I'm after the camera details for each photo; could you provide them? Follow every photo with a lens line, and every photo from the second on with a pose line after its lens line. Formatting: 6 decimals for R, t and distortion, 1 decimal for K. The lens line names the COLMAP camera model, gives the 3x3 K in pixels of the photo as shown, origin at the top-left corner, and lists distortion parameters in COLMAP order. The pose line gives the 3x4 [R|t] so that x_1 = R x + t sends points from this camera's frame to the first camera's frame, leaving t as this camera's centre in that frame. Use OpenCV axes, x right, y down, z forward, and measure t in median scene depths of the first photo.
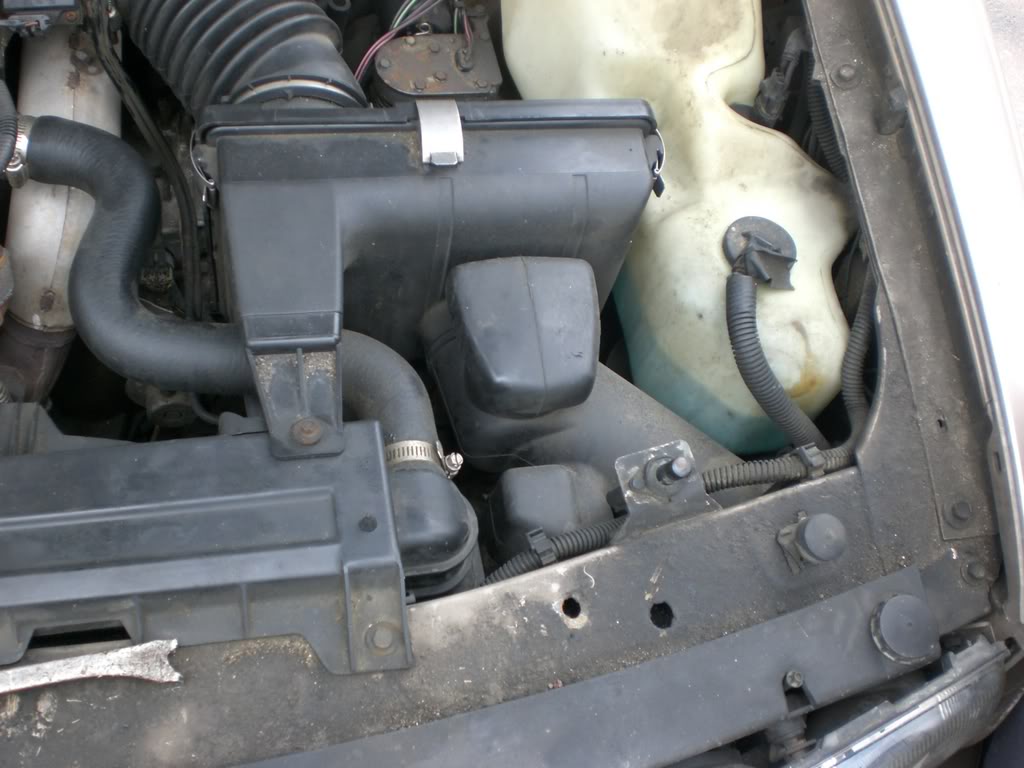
lens RADIAL K [[1187.5, 0, 512.0], [0, 1187.5, 384.0], [0, 0, 1]] dist [-0.071798, -0.176484]
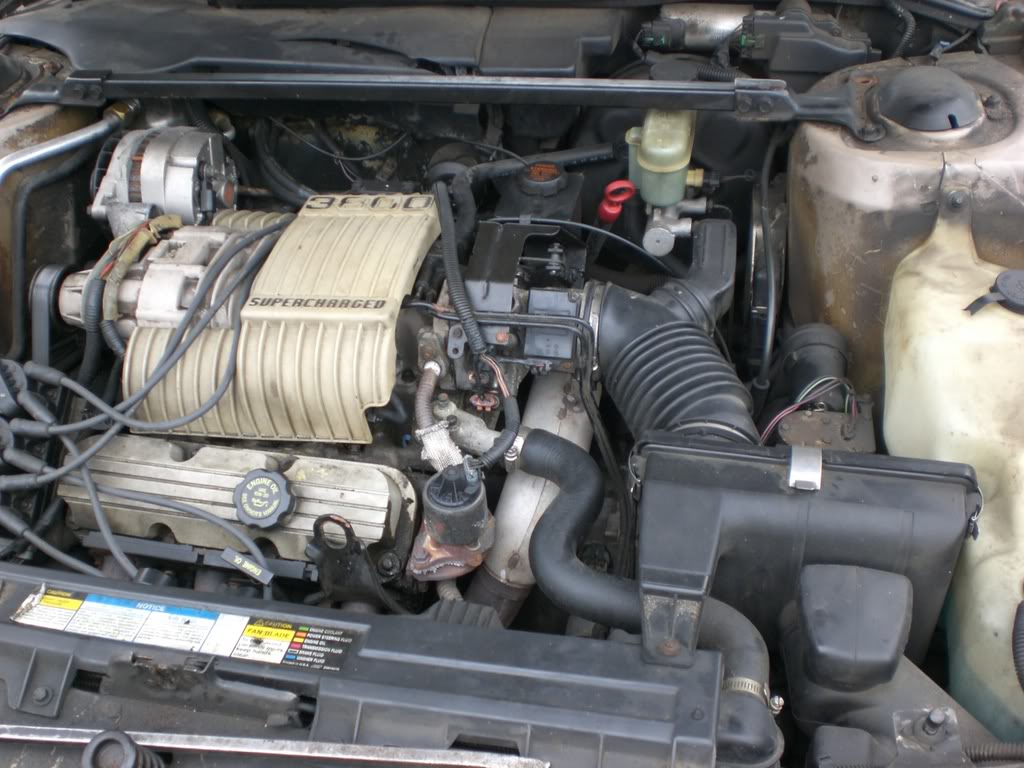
lens RADIAL K [[1267.0, 0, 512.0], [0, 1267.0, 384.0], [0, 0, 1]] dist [-0.008067, -0.520540]
pose [[0.915730, 0.080852, -0.393576, 0.191377], [-0.214551, 0.926598, -0.308844, 0.218192], [0.339716, 0.367260, 0.865860, -0.414420]]
